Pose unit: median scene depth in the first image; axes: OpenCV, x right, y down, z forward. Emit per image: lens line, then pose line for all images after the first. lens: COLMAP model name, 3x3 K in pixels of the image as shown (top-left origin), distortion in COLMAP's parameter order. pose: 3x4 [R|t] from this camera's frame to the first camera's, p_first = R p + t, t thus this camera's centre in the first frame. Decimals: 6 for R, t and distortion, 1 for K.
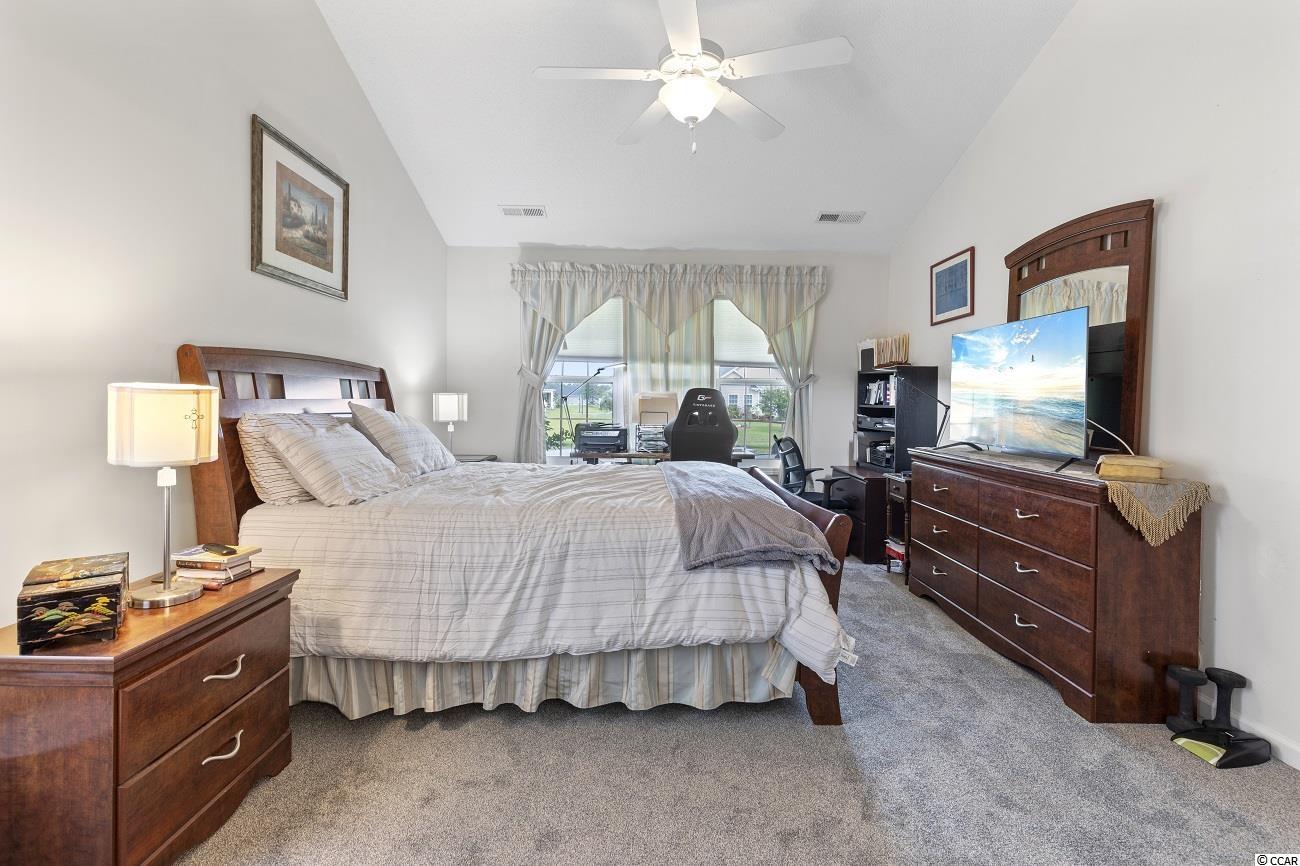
lens RADIAL K [[604.0, 0, 647.6], [0, 604.0, 402.4], [0, 0, 1]] dist [0.007145, 0.000402]
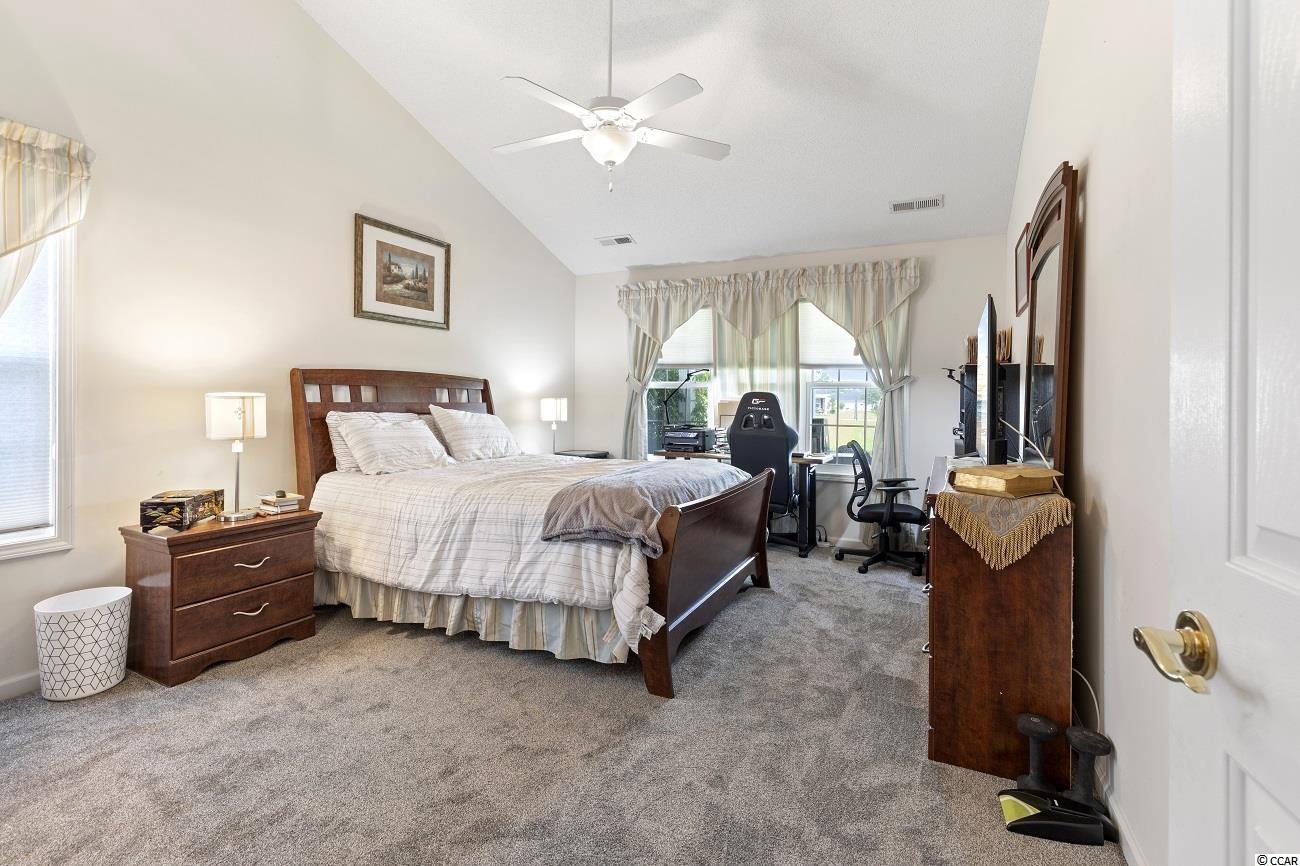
lens RADIAL K [[604.0, 0, 638.4], [0, 604.0, 395.9], [0, 0, 1]] dist [0.007145, 0.000402]
pose [[0.889751, -0.006771, -0.456396, 0.762496], [-0.002280, 0.999812, -0.019279, 0.006502], [0.456440, 0.018194, 0.889568, -0.009356]]
